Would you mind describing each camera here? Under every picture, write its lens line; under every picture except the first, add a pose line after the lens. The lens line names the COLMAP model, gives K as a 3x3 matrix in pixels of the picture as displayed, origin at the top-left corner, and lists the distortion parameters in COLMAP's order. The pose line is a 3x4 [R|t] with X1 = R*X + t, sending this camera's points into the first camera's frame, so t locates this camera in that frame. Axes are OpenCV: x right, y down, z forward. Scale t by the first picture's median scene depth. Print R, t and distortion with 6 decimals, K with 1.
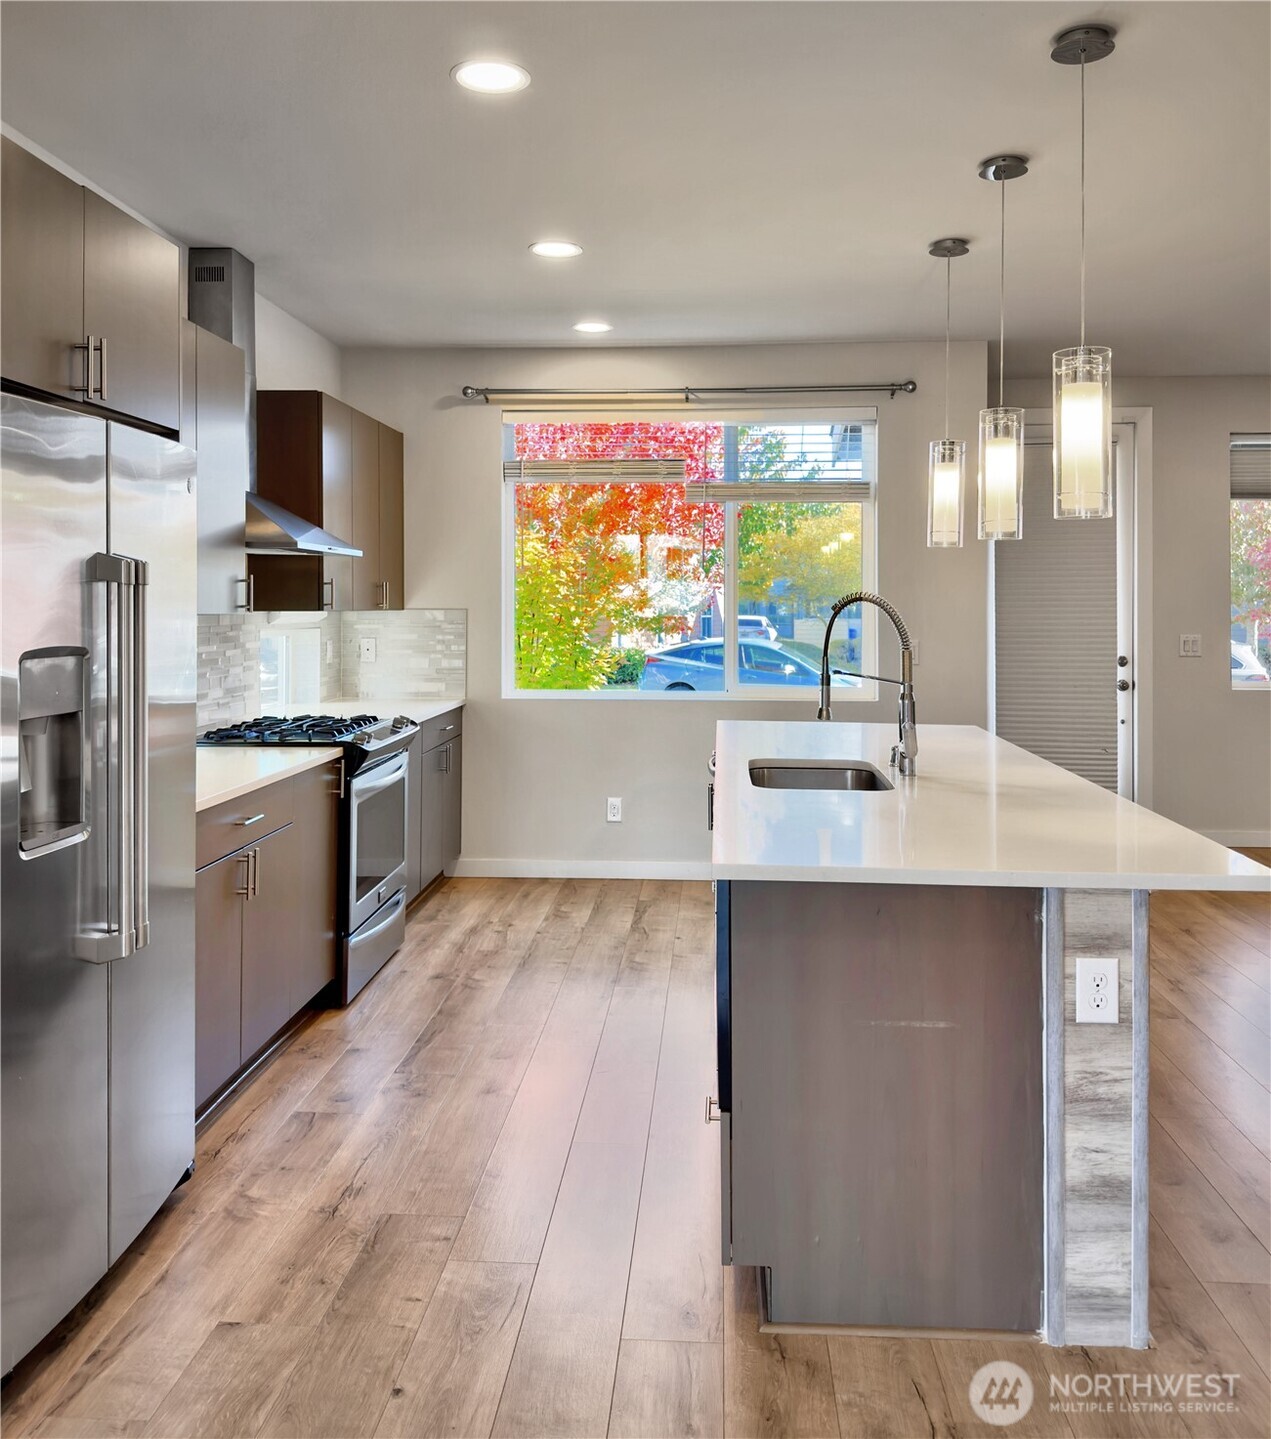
lens RADIAL K [[1223.5, 0, 635.6], [0, 1223.5, 600.7], [0, 0, 1]] dist [-0.000508, -0.000867]
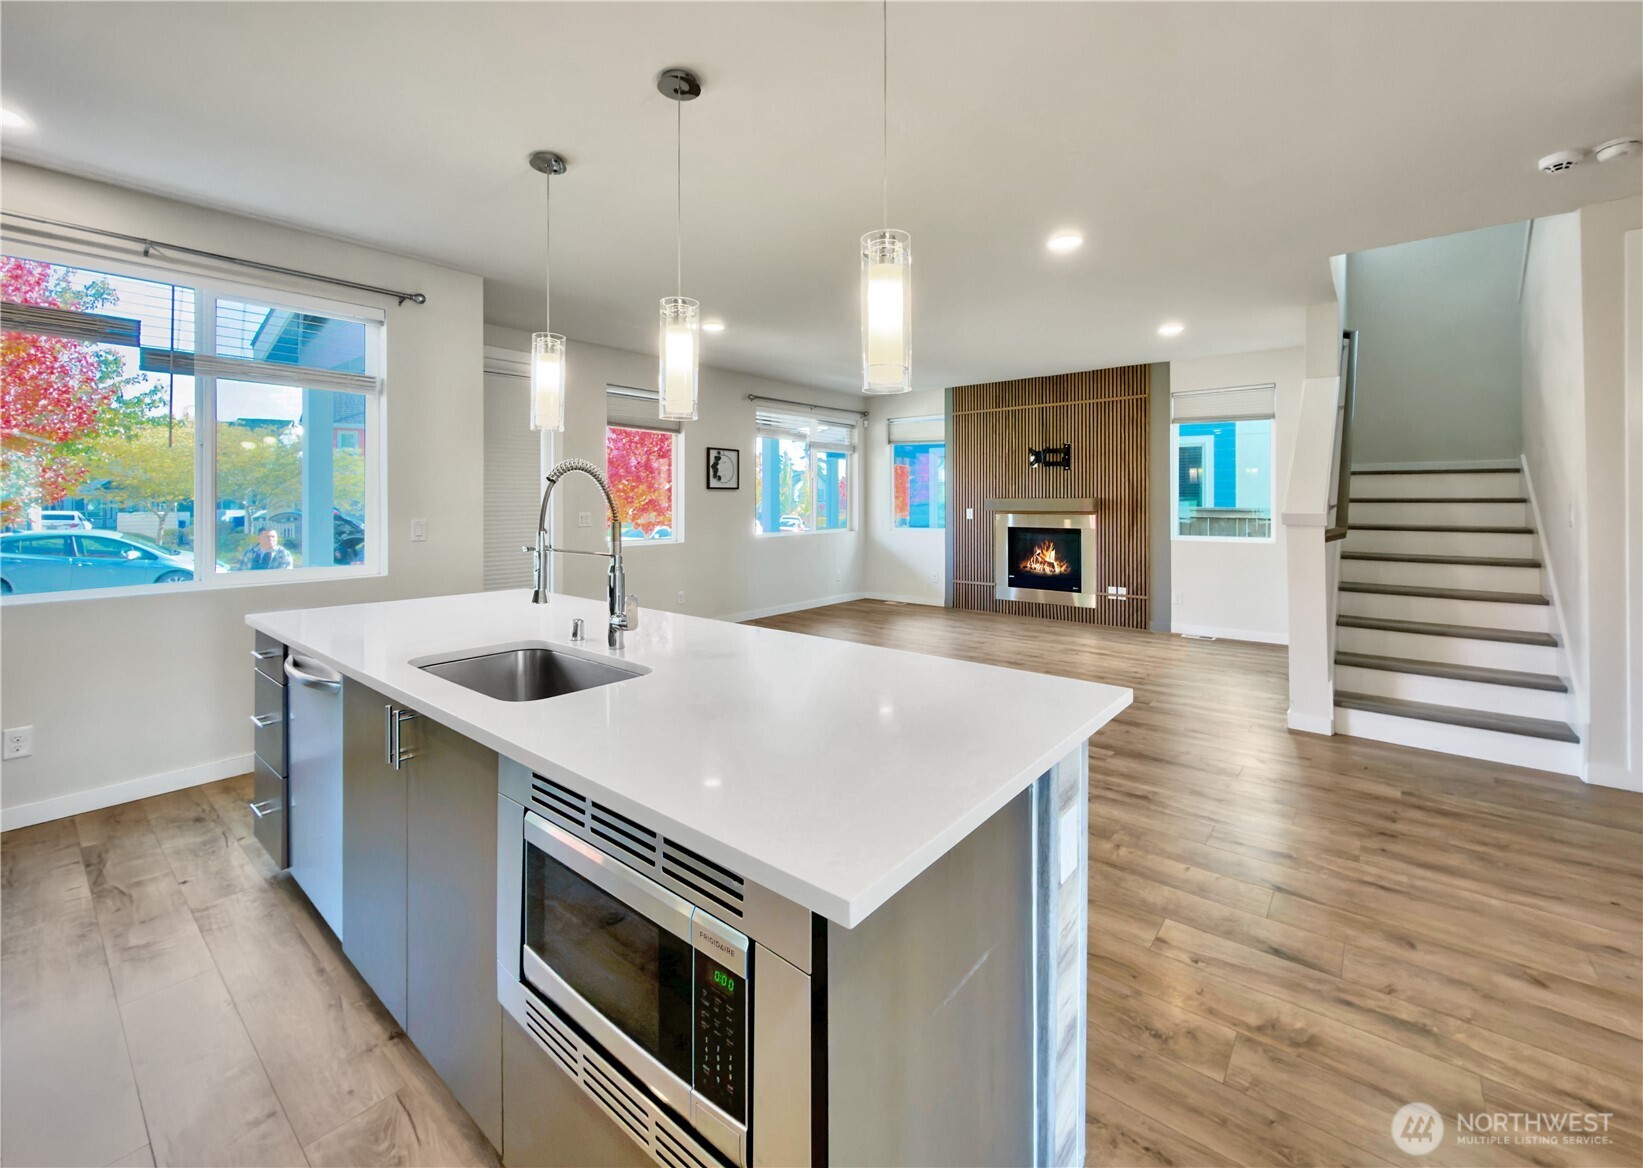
lens RADIAL K [[680.8, 0, 823.0], [0, 680.8, 502.0], [0, 0, 1]] dist [0.000042, 0.000089]
pose [[0.580356, -0.002271, 0.814360, -0.079126], [-0.000062, 0.999996, 0.002833, 0.014196], [-0.814363, -0.001694, 0.580353, 0.336728]]
